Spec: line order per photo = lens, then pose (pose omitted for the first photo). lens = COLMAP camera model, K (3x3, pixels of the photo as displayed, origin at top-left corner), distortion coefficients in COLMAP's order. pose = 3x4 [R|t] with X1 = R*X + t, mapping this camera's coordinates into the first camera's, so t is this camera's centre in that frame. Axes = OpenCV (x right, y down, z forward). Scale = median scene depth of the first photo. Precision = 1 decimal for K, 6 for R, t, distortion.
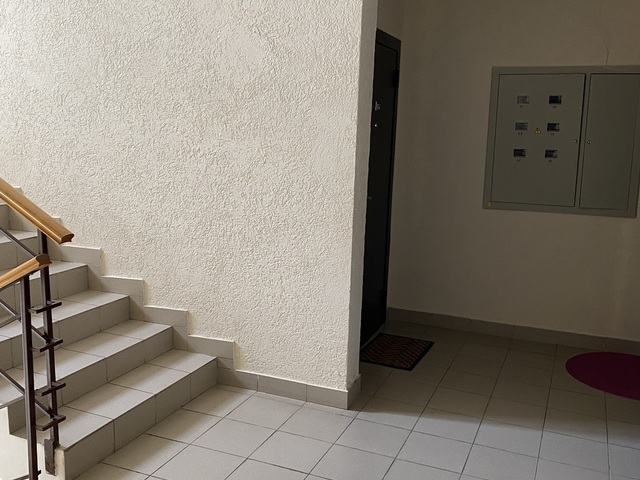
lens RADIAL K [[657.2, 0, 320.0], [0, 657.2, 240.0], [0, 0, 1]] dist [-0.008220, 0.000695]
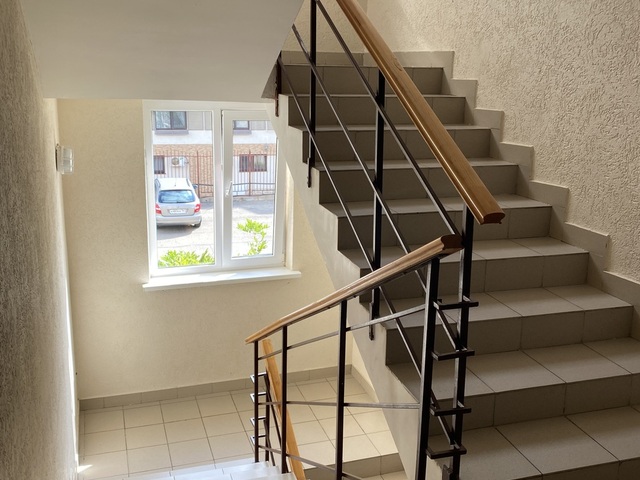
lens RADIAL K [[657.2, 0, 320.0], [0, 657.2, 240.0], [0, 0, 1]] dist [-0.008220, 0.000695]
pose [[0.638445, 0.176610, -0.749130, 0.020898], [-0.137470, 0.983833, 0.114783, -0.022807], [0.757291, 0.029700, 0.652402, 0.258871]]
